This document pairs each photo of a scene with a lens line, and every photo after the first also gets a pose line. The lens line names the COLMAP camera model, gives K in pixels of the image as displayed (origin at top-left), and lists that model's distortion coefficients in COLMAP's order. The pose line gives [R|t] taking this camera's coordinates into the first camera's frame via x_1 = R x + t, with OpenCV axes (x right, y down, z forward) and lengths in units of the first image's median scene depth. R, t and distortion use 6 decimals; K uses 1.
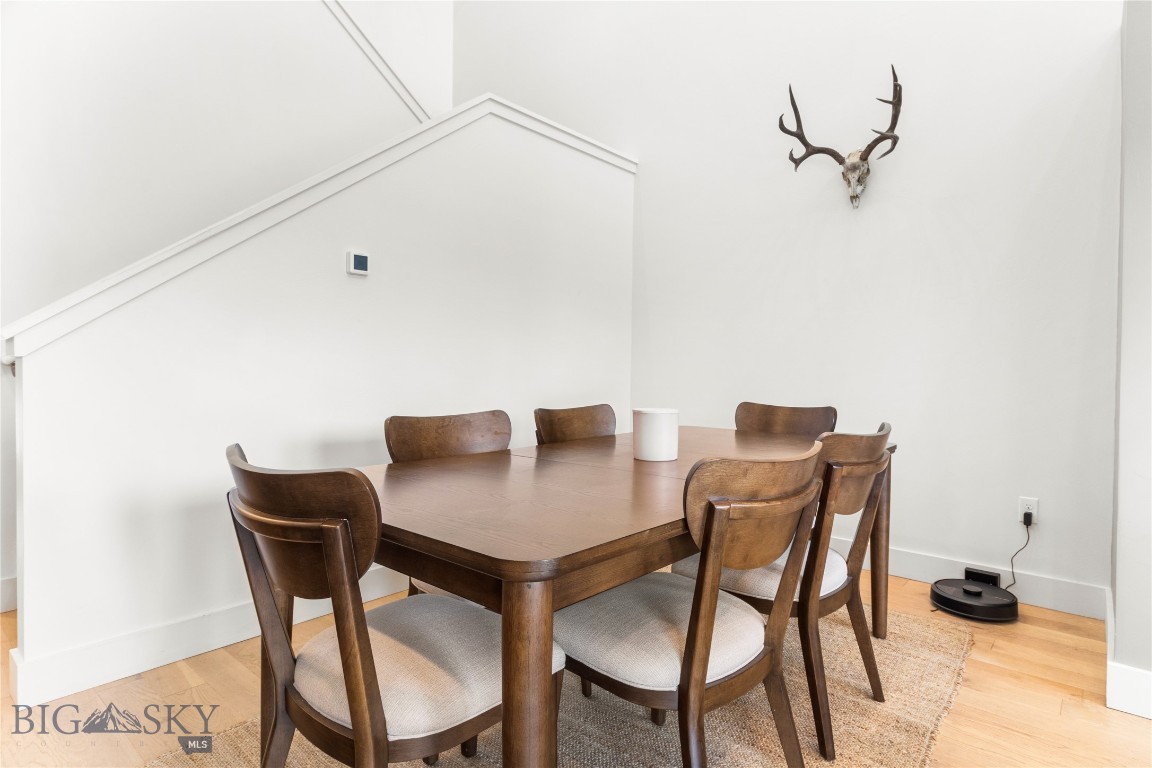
lens RADIAL K [[600.7, 0, 576.0], [0, 600.7, 384.0], [0, 0, 1]] dist [0.000376, 0.000166]
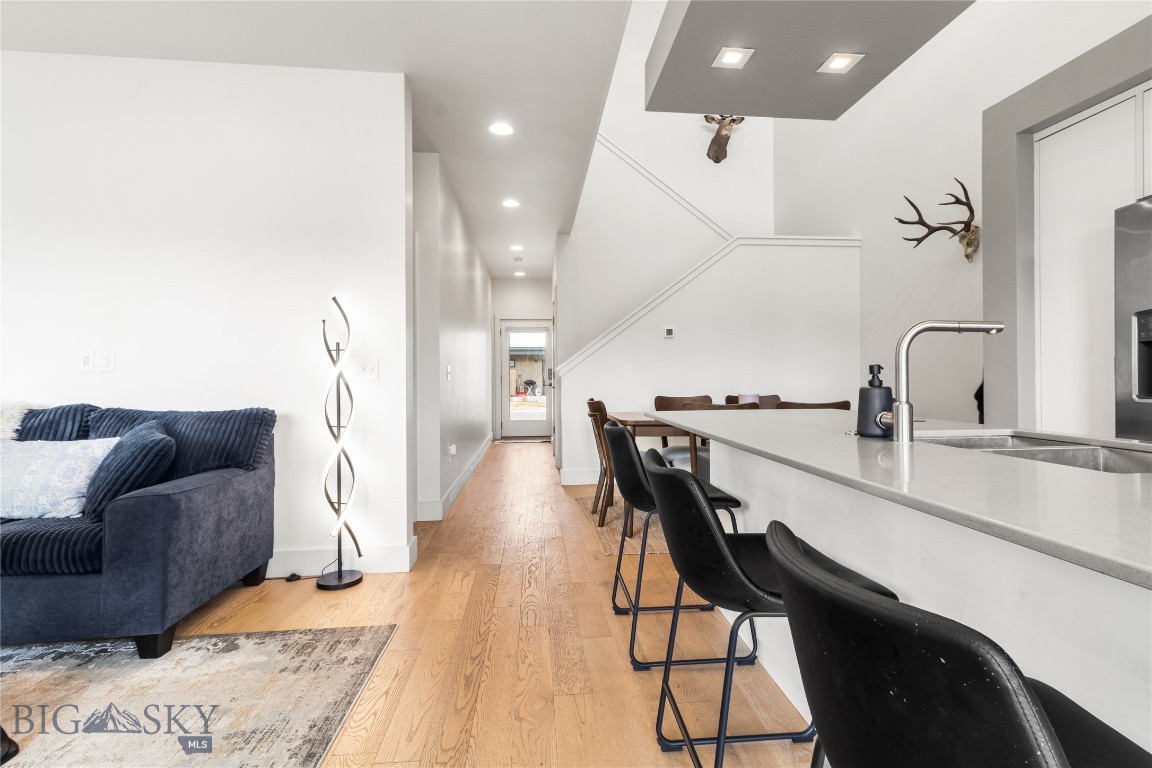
lens RADIAL K [[553.4, 0, 581.7], [0, 553.4, 379.0], [0, 0, 1]] dist [-0.001797, -0.000228]
pose [[0.691294, -0.011285, -0.722485, 0.798405], [-0.004233, 0.999798, -0.019667, 0.020408], [0.722561, 0.016654, 0.691106, -0.611393]]
